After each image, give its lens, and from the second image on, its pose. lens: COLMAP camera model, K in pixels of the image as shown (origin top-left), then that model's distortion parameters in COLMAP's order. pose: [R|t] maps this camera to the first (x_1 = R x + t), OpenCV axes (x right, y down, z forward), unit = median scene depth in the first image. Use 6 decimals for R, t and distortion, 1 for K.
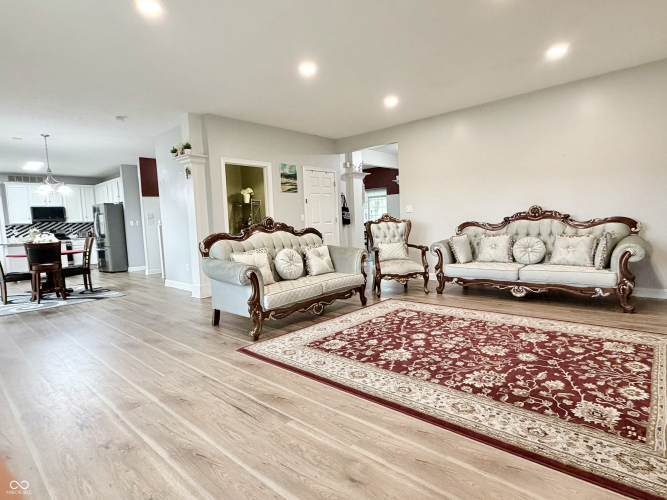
lens RADIAL K [[359.4, 0, 331.9], [0, 359.4, 248.2], [0, 0, 1]] dist [0.001736, -0.001521]
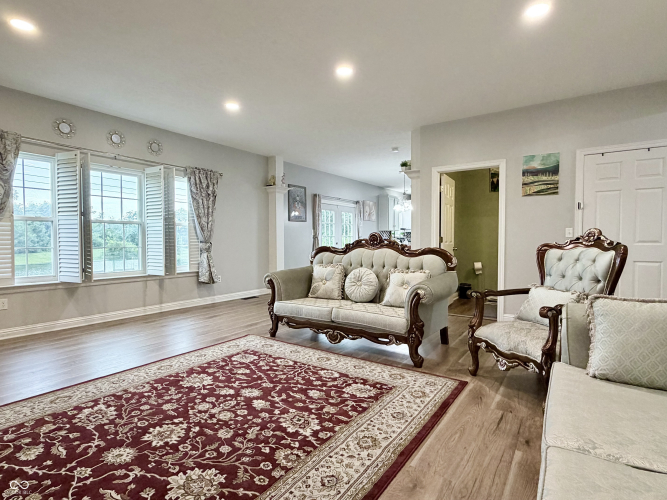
lens RADIAL K [[359.4, 0, 332.3], [0, 359.4, 248.5], [0, 0, 1]] dist [0.001736, -0.001521]
pose [[0.134642, 0.068489, -0.988525, 1.087599], [-0.080855, 0.995041, 0.057928, -0.134136], [0.987590, 0.072128, 0.139512, 1.120472]]
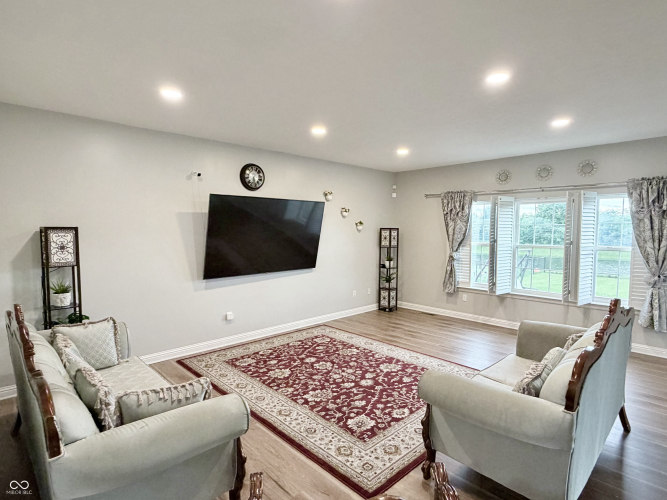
lens RADIAL K [[359.4, 0, 332.9], [0, 359.4, 252.3], [0, 0, 1]] dist [0.001736, -0.001521]
pose [[-0.996346, 0.036915, 0.077023, 0.262280], [0.047430, 0.989084, 0.139510, -0.355938], [-0.071032, 0.142653, -0.987221, 2.235112]]
